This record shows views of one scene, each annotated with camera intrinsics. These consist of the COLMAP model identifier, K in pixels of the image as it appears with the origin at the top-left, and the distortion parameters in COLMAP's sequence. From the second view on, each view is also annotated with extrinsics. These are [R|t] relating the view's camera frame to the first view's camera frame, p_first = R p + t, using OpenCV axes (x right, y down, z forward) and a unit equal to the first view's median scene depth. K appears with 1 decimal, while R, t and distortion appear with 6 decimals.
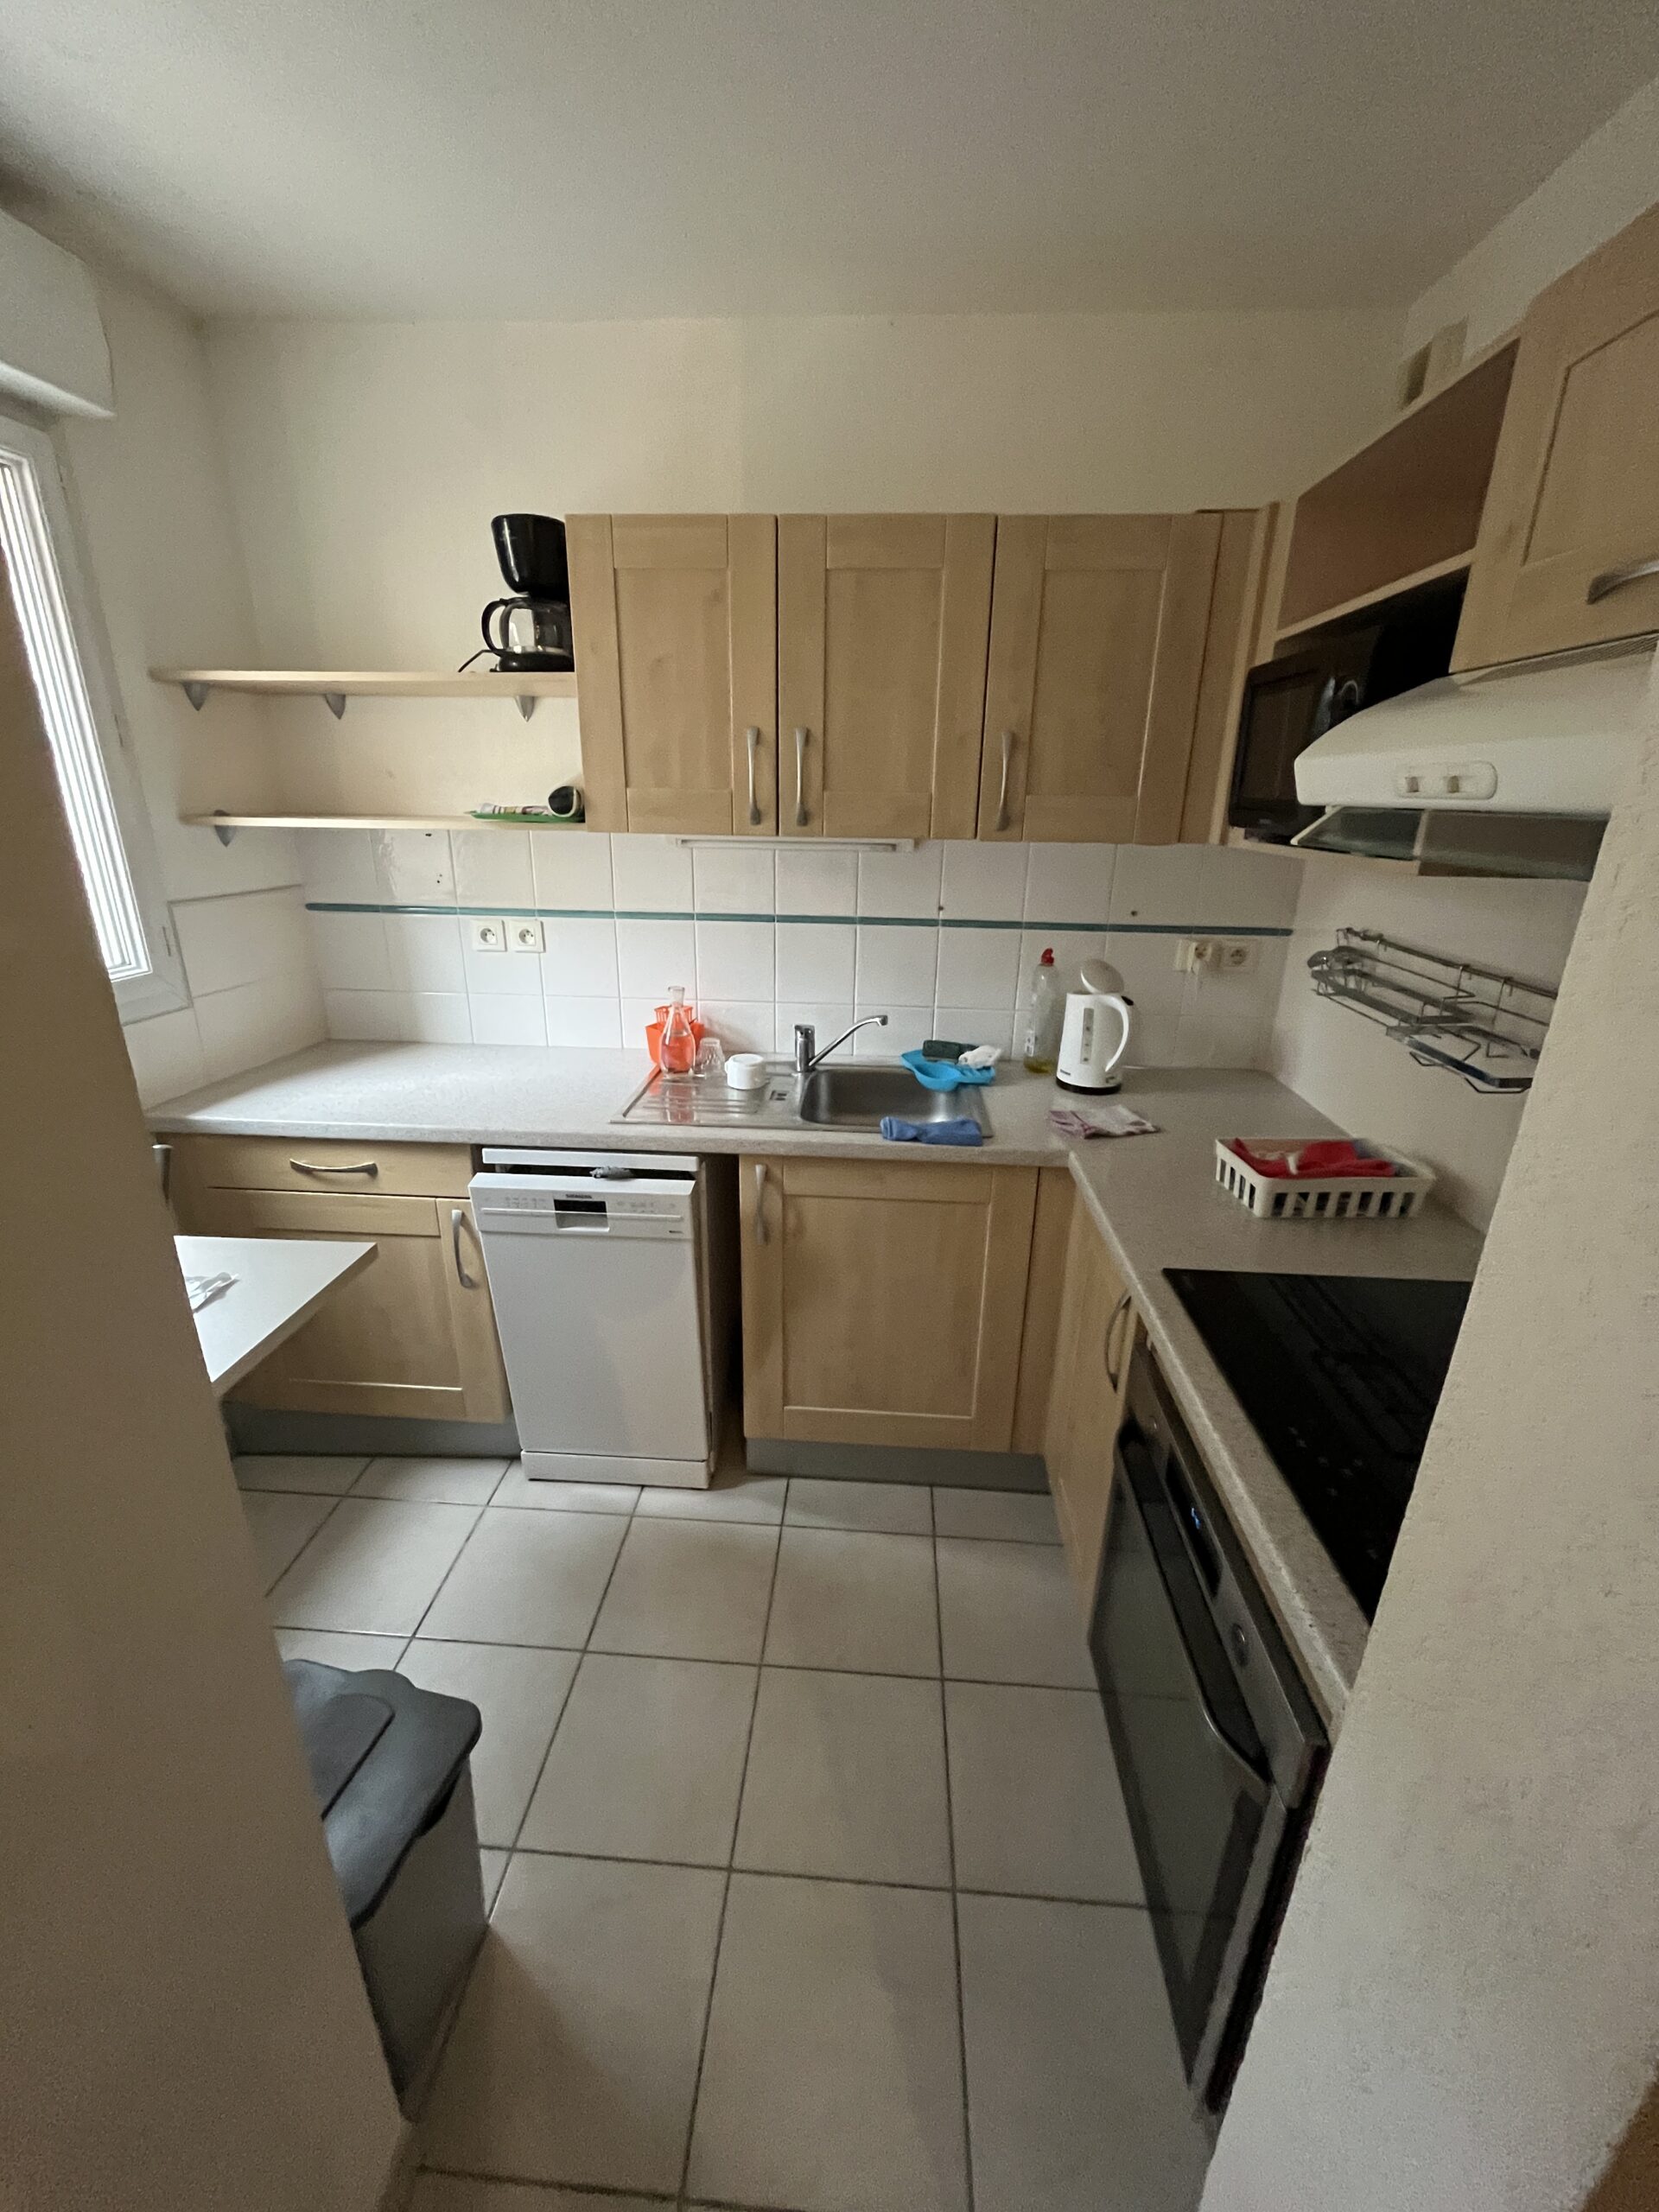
lens RADIAL K [[892.1, 0, 824.7], [0, 892.1, 1106.0], [0, 0, 1]] dist [-0.002982, -0.000657]
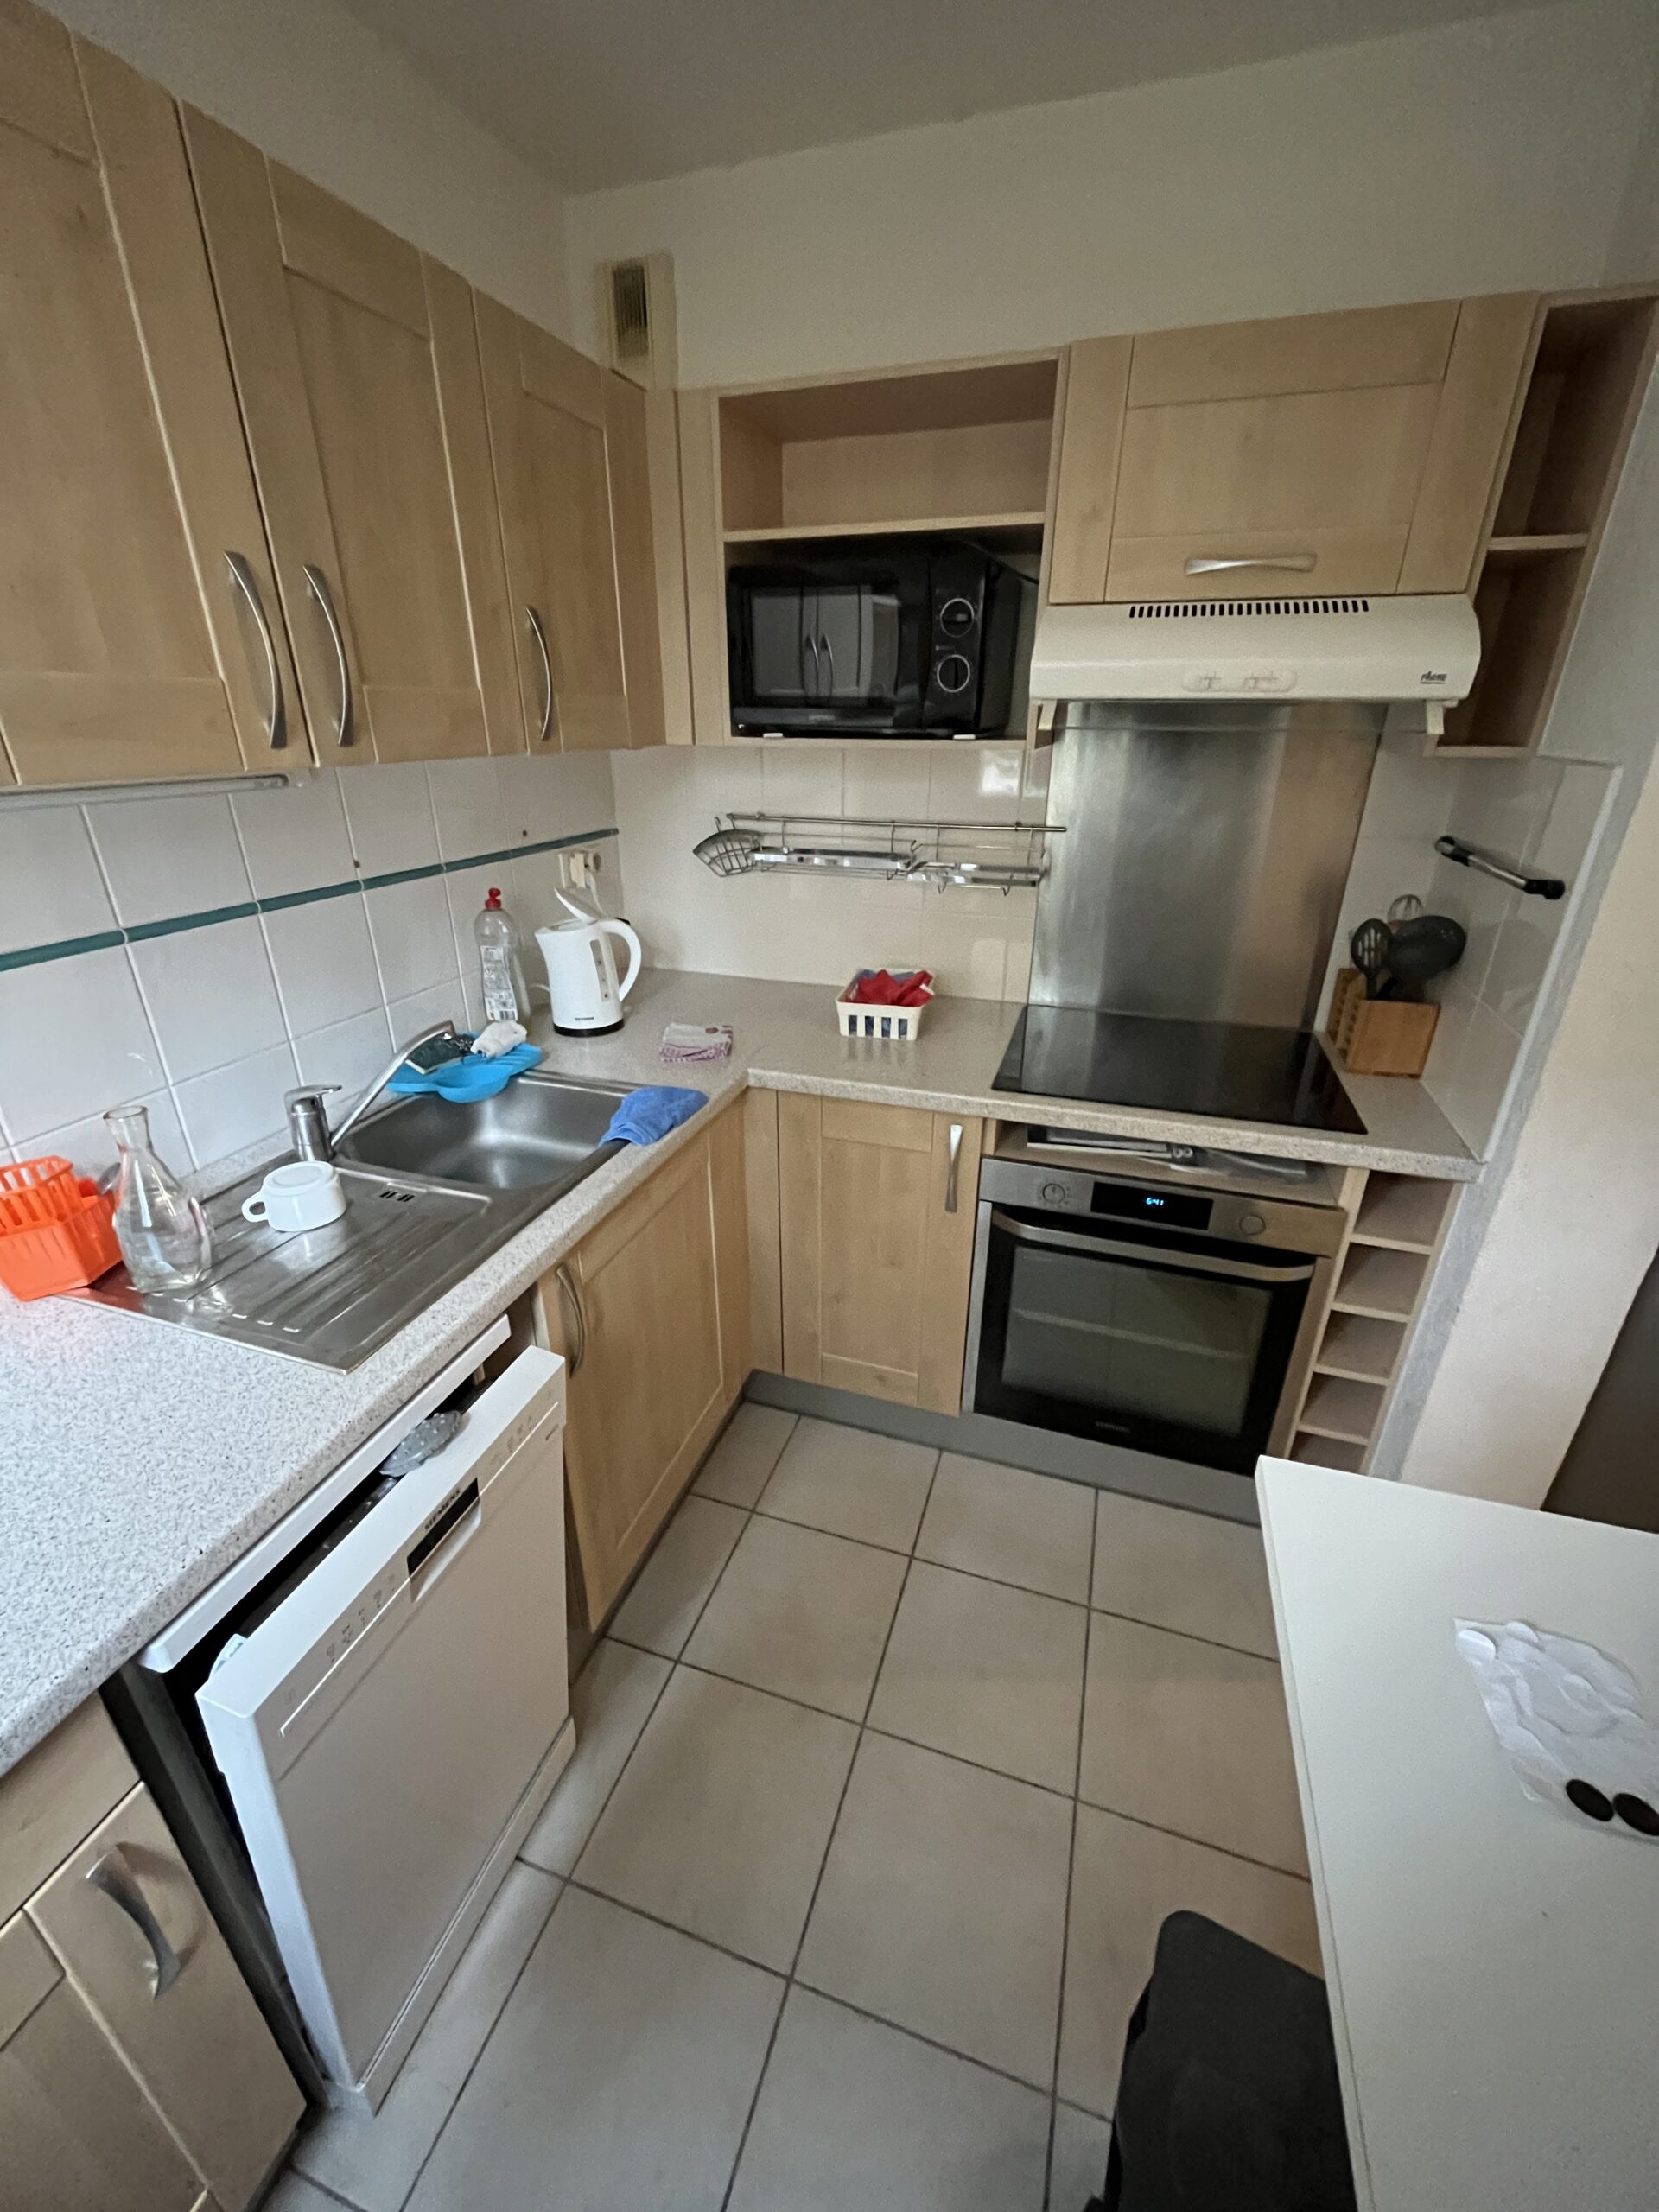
lens RADIAL K [[892.1, 0, 824.7], [0, 892.1, 1106.0], [0, 0, 1]] dist [-0.002982, -0.000657]
pose [[0.249181, -0.402414, 0.880893, -0.520495], [0.324335, 0.891734, 0.315621, -0.173998], [-0.912533, 0.207058, 0.352720, 0.521157]]
